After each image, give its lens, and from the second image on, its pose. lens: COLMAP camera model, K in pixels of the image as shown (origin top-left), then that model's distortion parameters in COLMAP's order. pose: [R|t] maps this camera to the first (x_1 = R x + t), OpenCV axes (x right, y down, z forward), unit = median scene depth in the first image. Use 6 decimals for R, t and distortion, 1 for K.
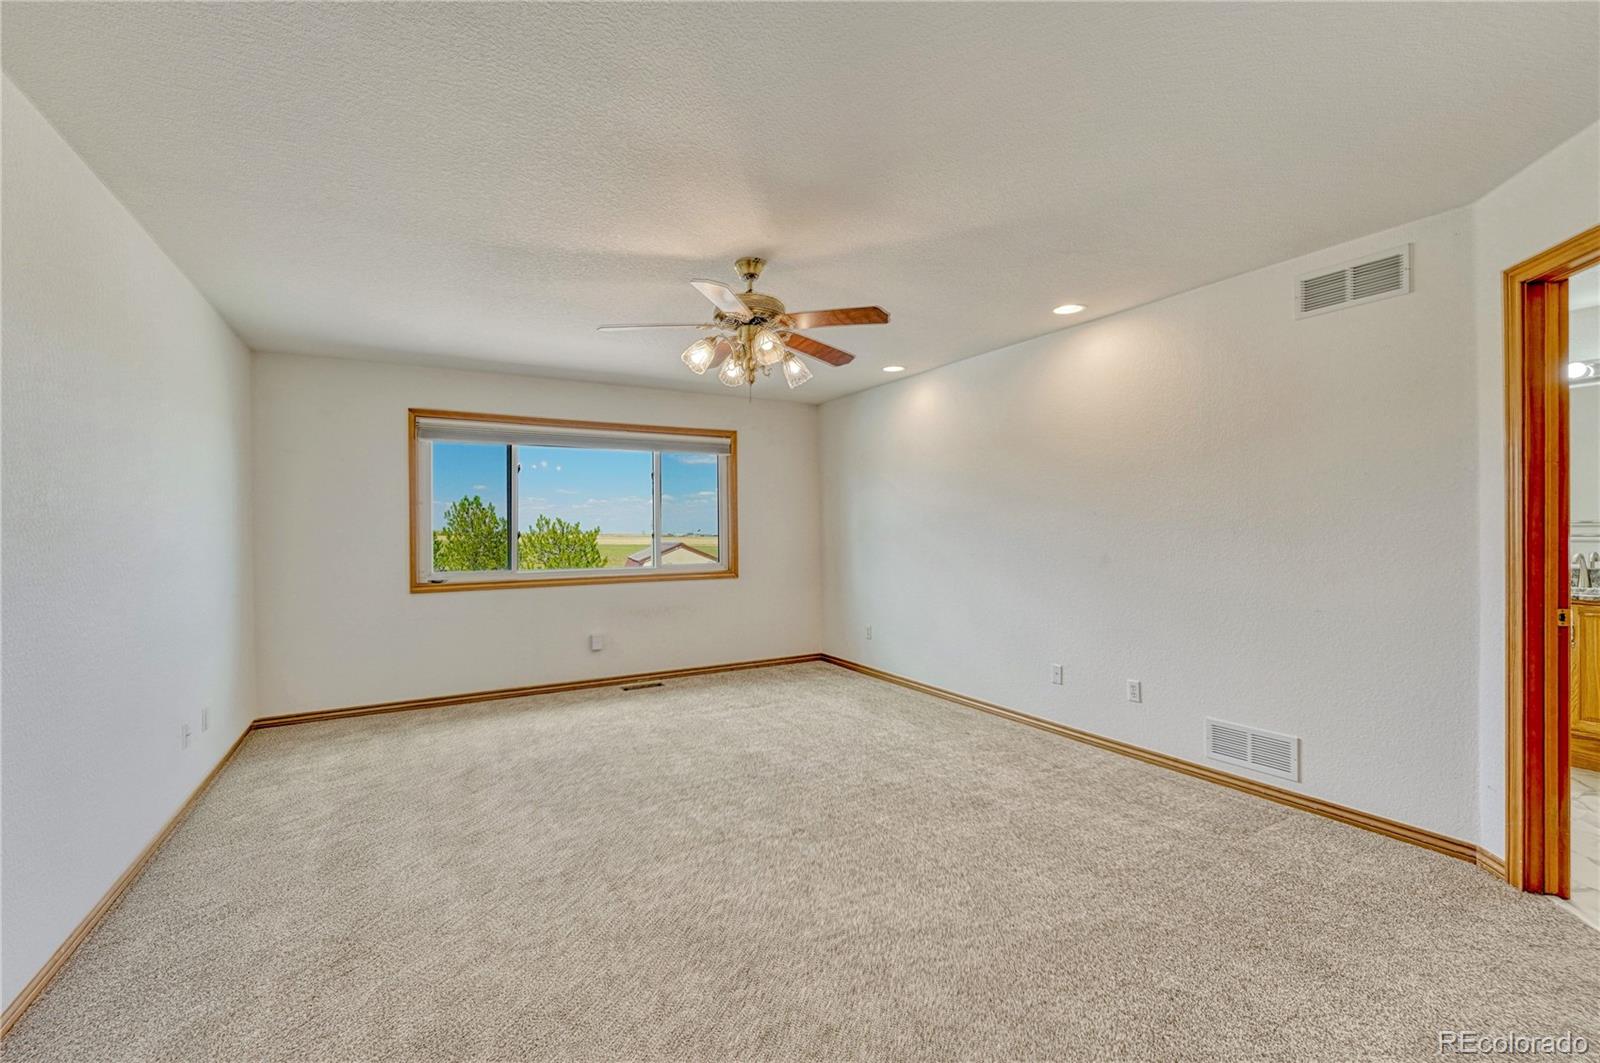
lens RADIAL K [[692.8, 0, 796.3], [0, 692.8, 535.4], [0, 0, 1]] dist [-0.011452, -0.000136]
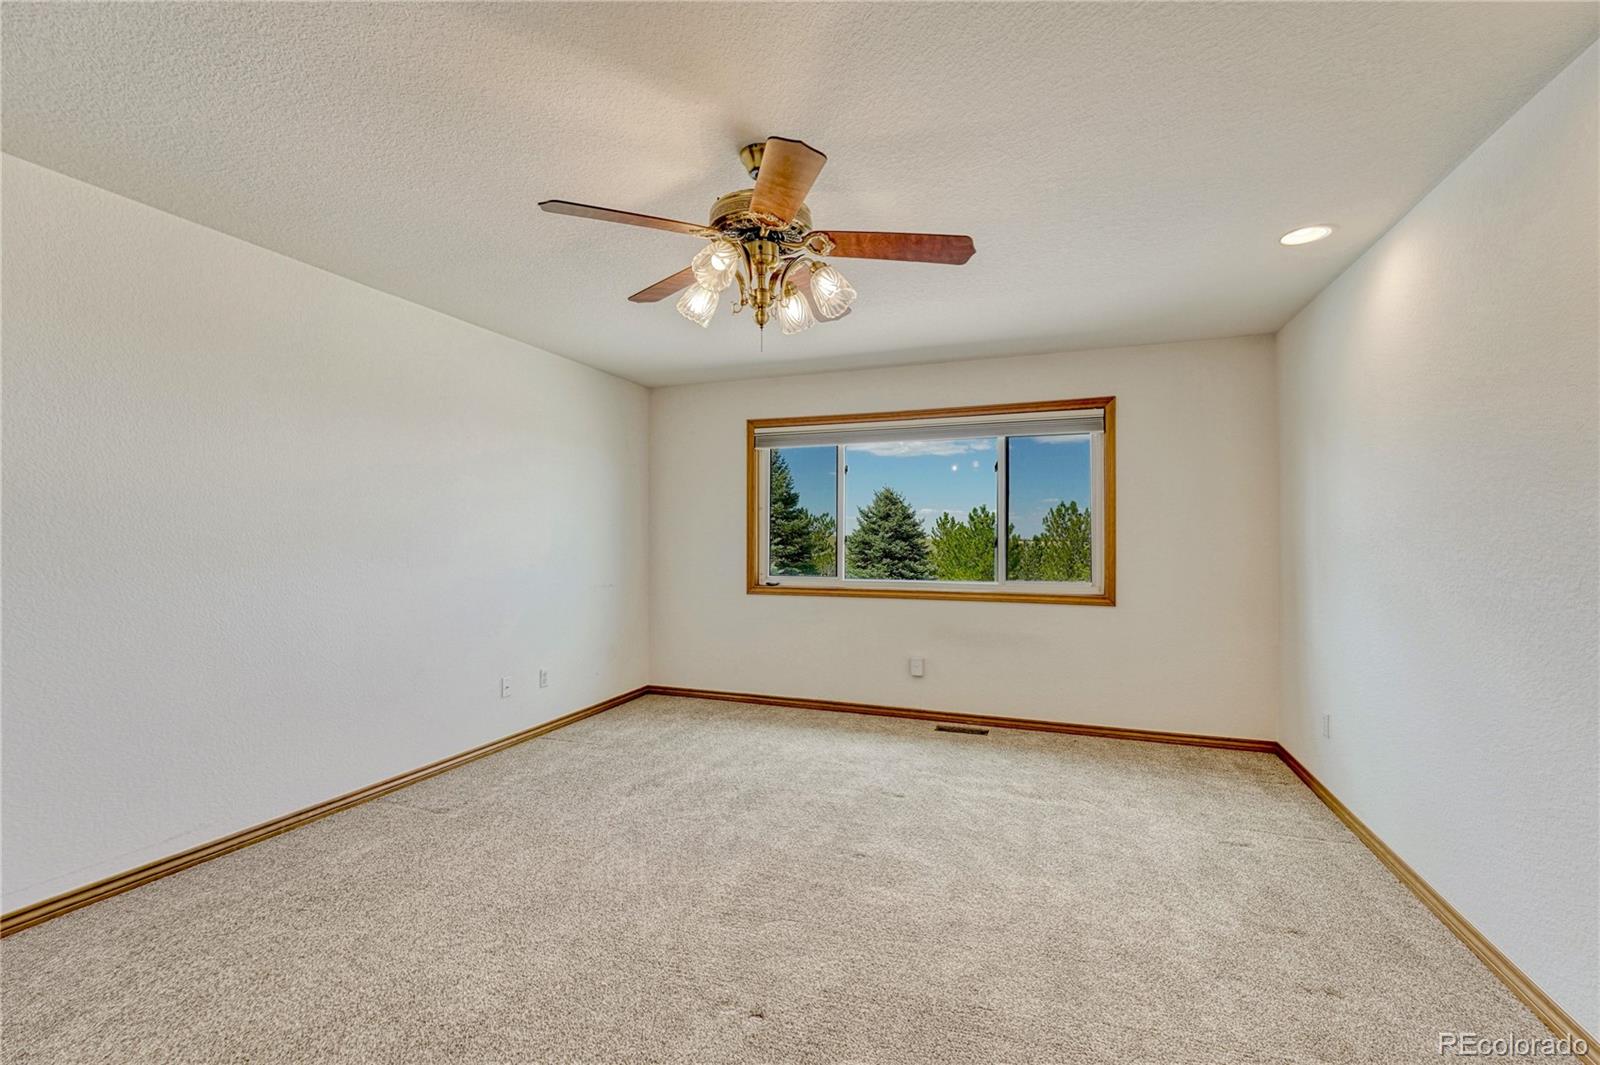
lens RADIAL K [[692.8, 0, 771.5], [0, 692.8, 539.7], [0, 0, 1]] dist [-0.011452, -0.000136]
pose [[0.620142, 0.012359, -0.784392, 0.300542], [-0.014511, 0.999886, 0.004282, -0.004914], [0.784355, 0.008726, 0.620251, 0.359416]]
